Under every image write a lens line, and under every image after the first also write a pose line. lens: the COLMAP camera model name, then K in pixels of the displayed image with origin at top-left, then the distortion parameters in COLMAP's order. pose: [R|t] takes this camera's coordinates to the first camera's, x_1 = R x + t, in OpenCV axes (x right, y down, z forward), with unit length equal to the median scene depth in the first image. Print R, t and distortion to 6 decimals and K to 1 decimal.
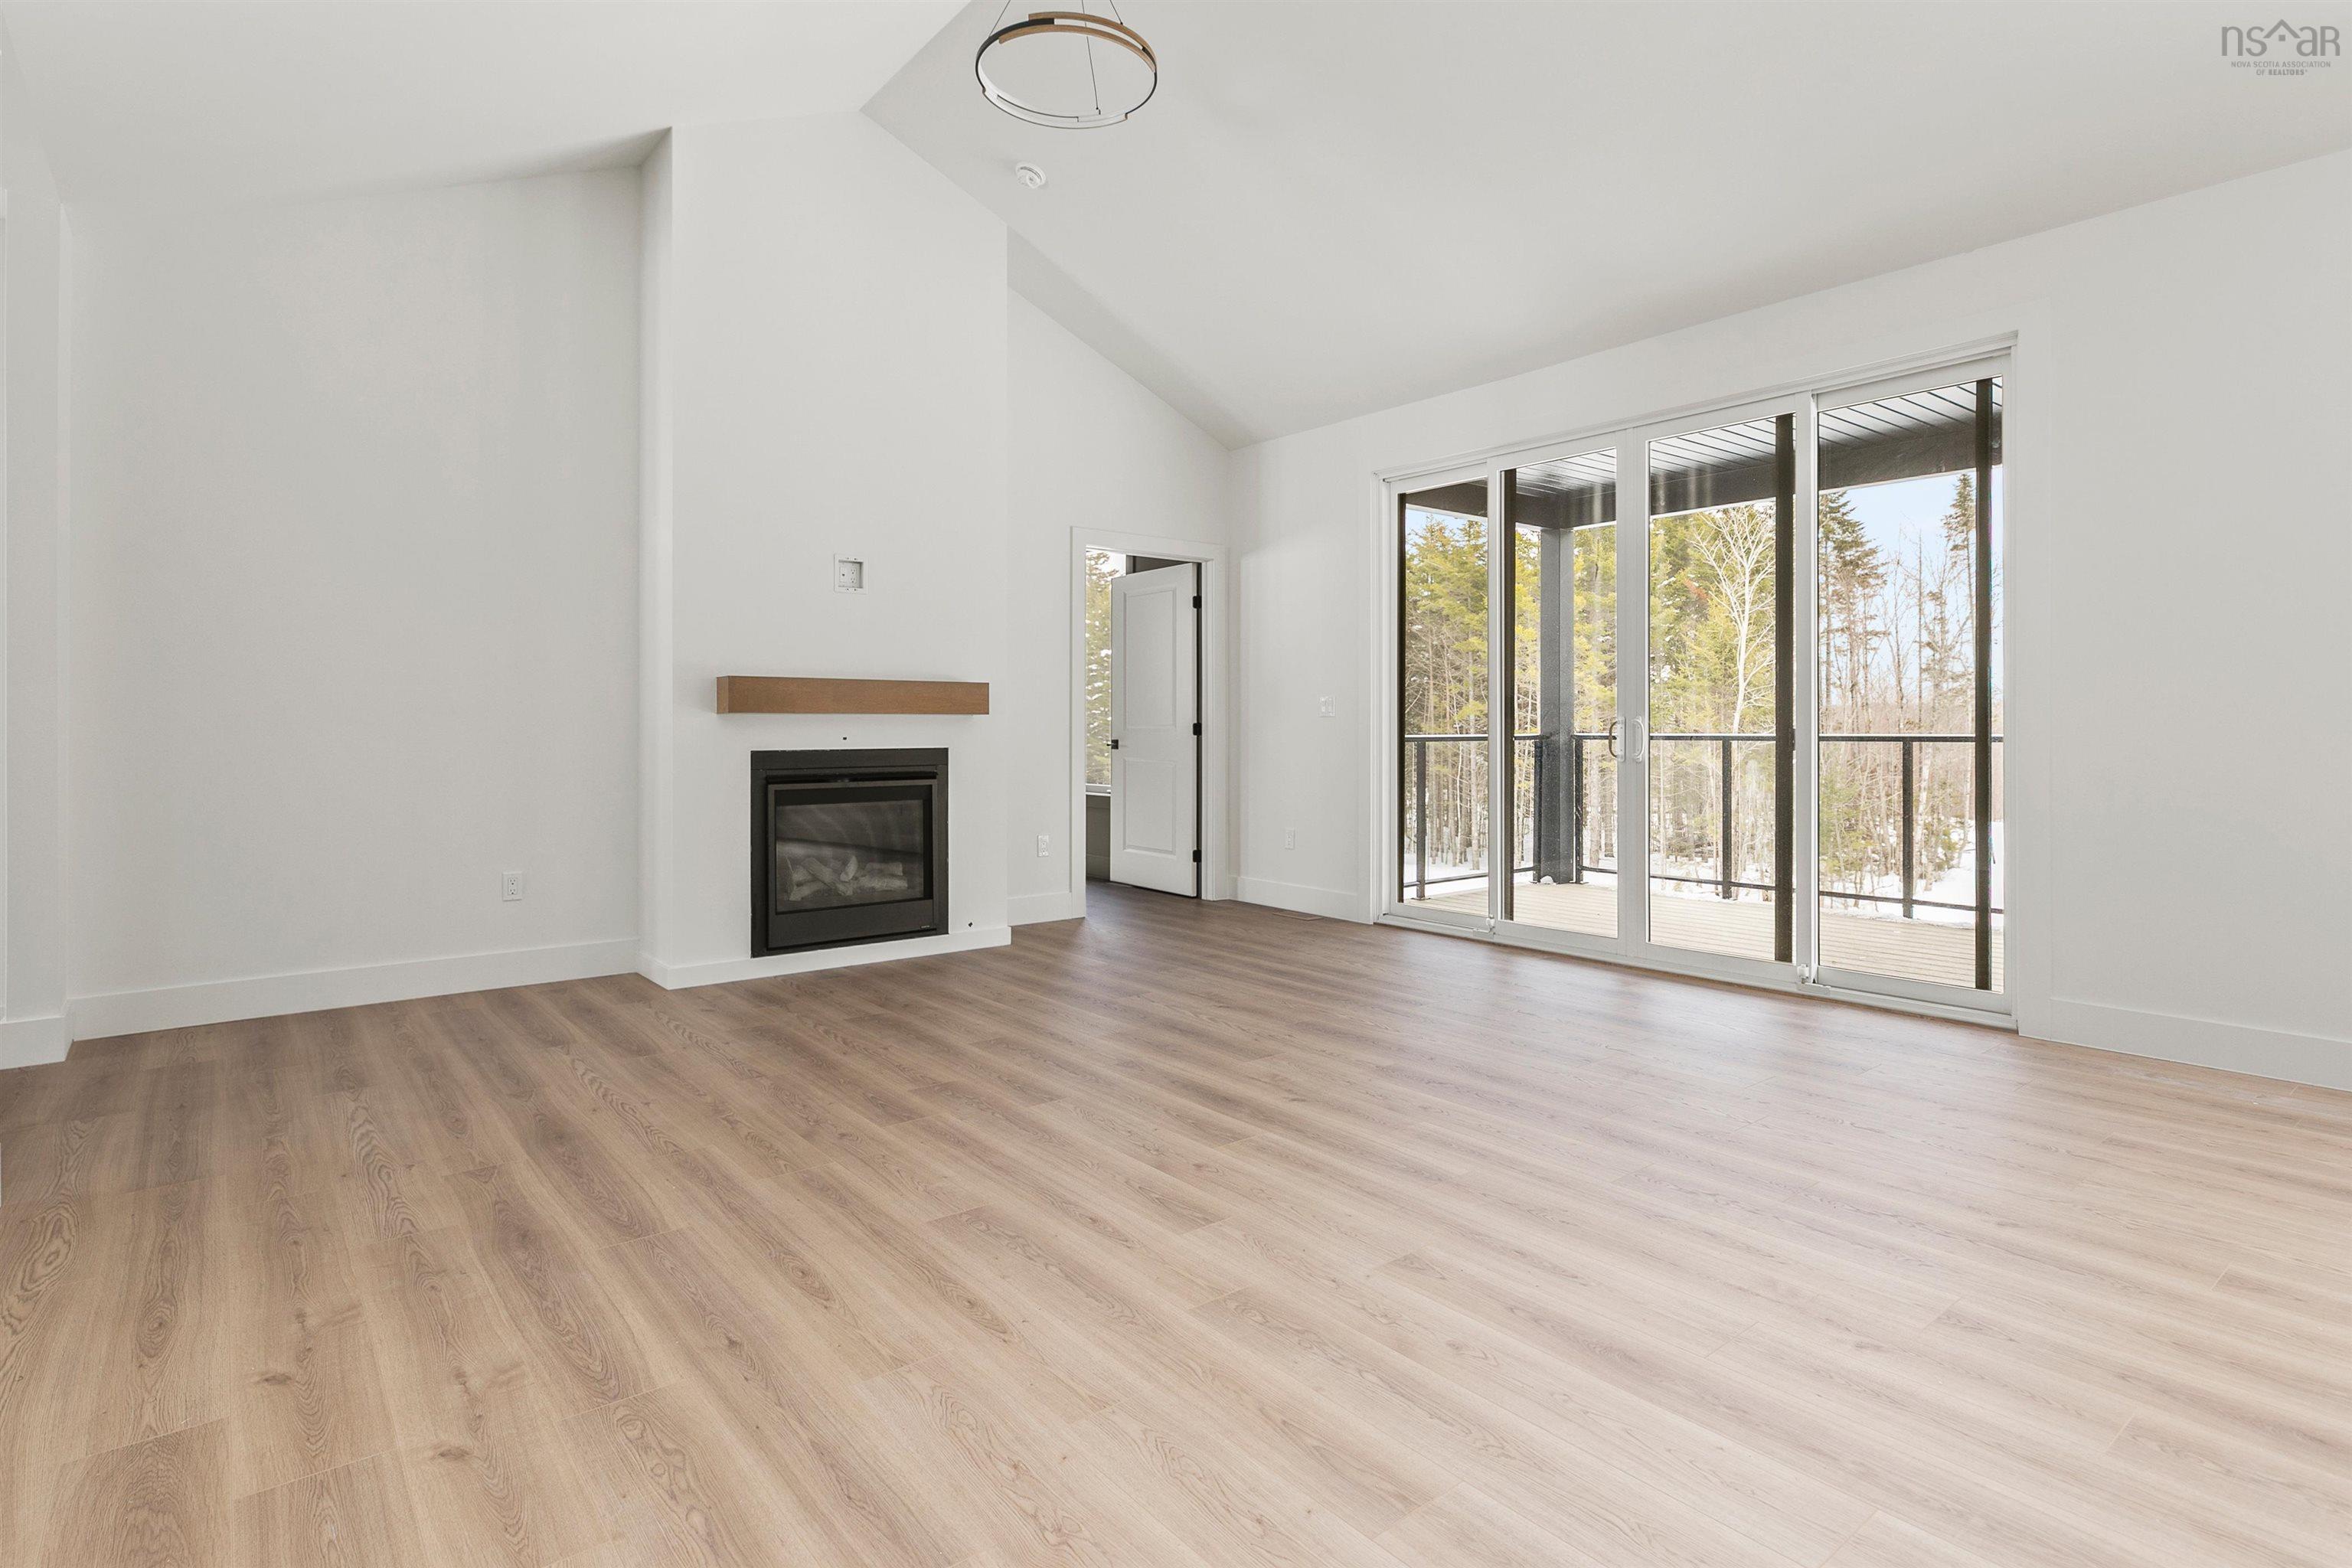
lens RADIAL K [[1188.3, 0, 1183.7], [0, 1188.3, 713.7], [0, 0, 1]] dist [0.000134, -0.000573]
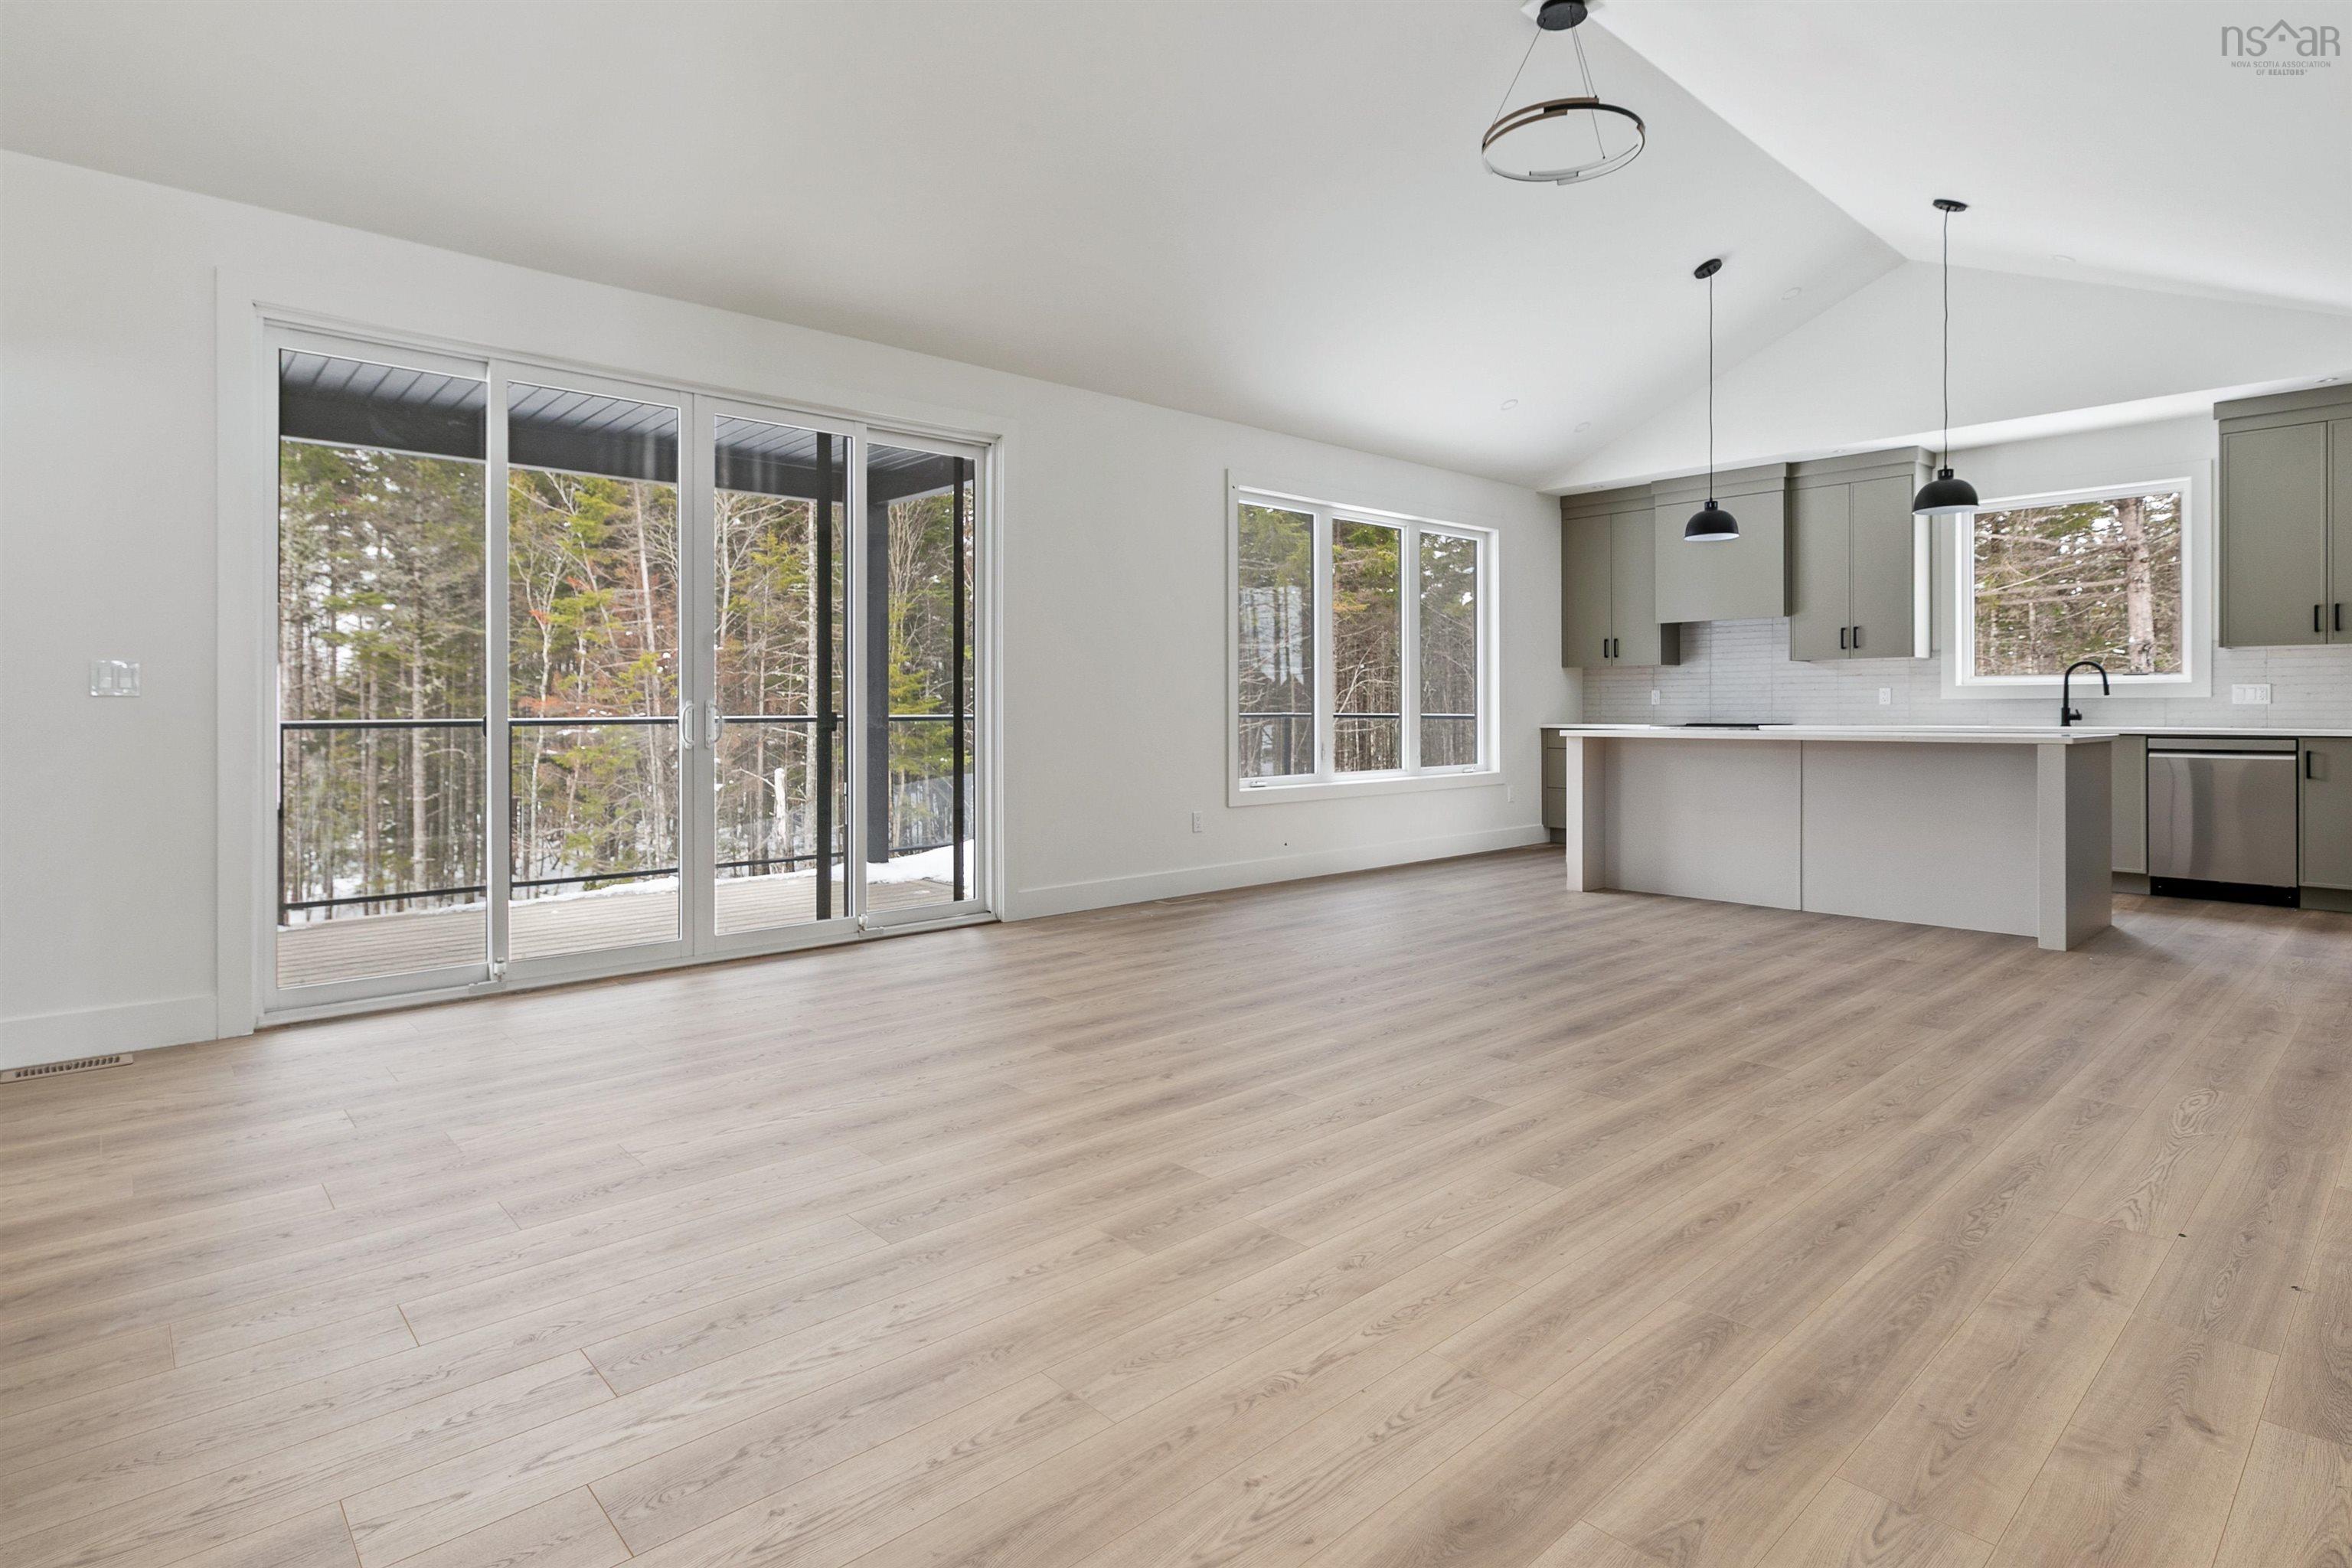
lens RADIAL K [[1188.3, 0, 1220.3], [0, 1188.3, 708.7], [0, 0, 1]] dist [0.000134, -0.000573]
pose [[-0.070981, -0.000912, 0.997477, -0.641544], [-0.007347, 0.999973, 0.000392, 0.008128], [-0.997451, -0.007301, -0.070986, 0.721219]]
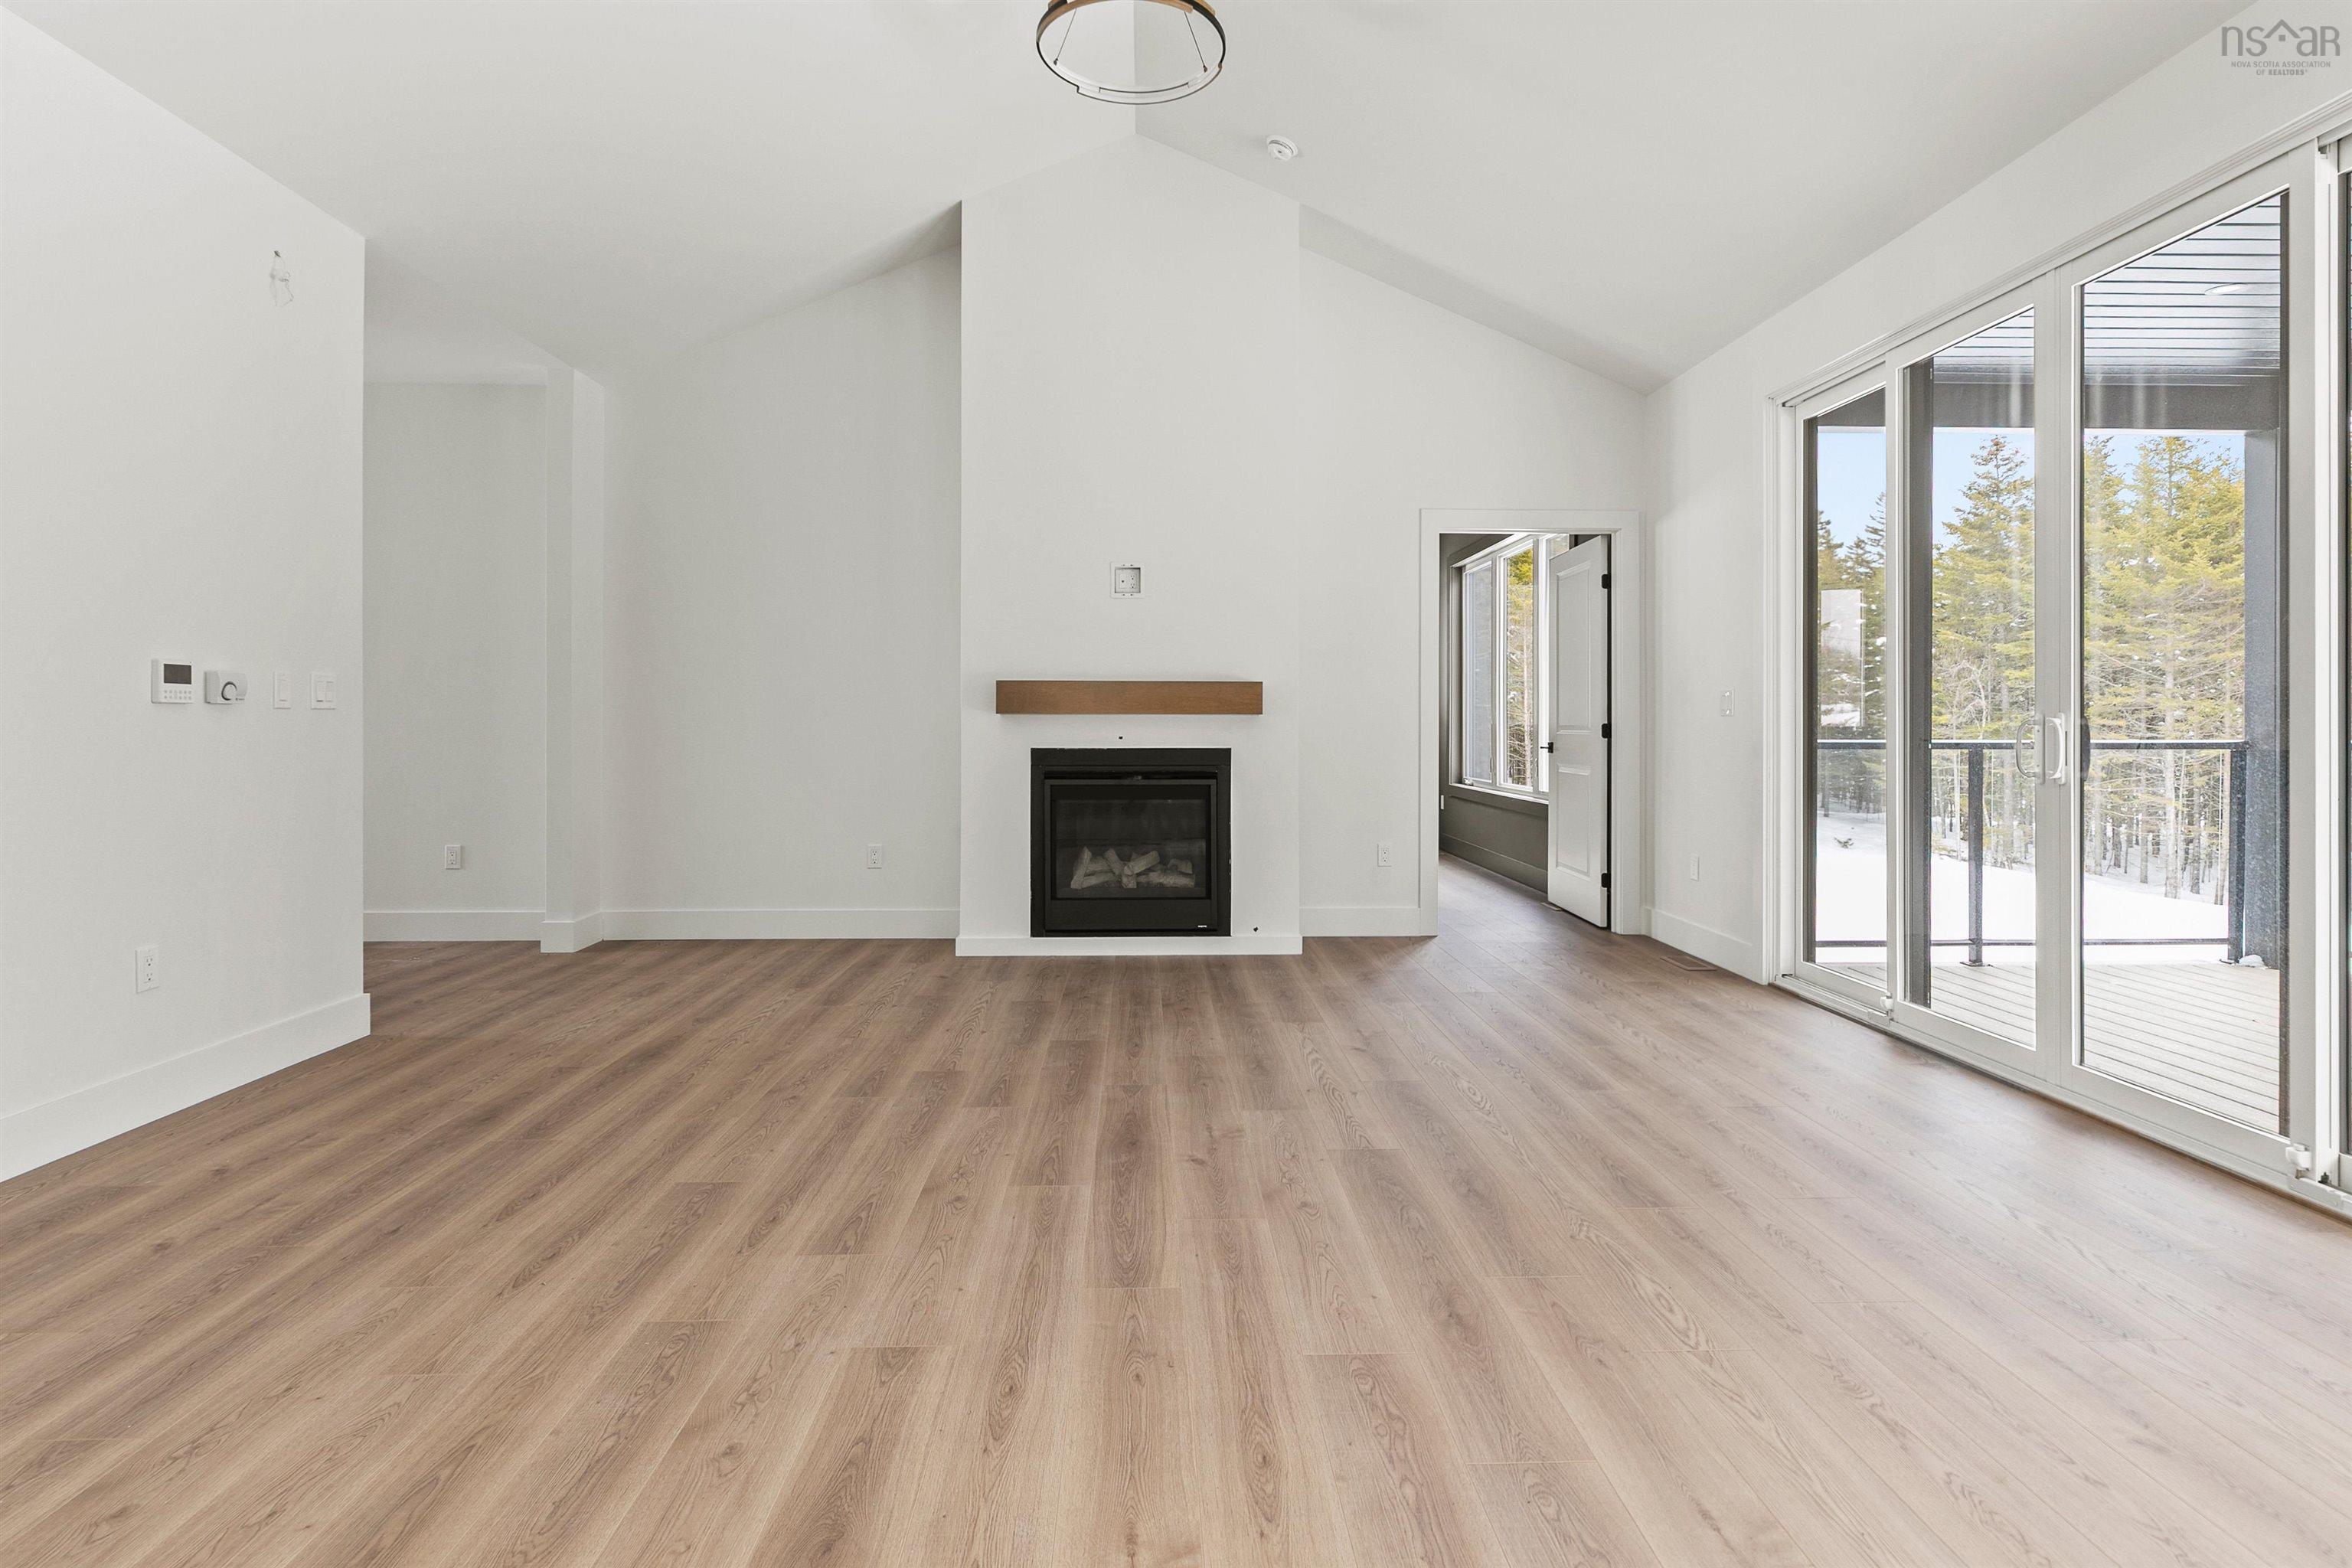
lens RADIAL K [[1188.3, 0, 1203.4], [0, 1188.3, 717.6], [0, 0, 1]] dist [0.000134, -0.000573]
pose [[0.801114, -0.002367, -0.598508, 0.429919], [0.003949, 0.999991, 0.001331, 0.002082], [0.598499, -0.003430, 0.801116, 0.221054]]
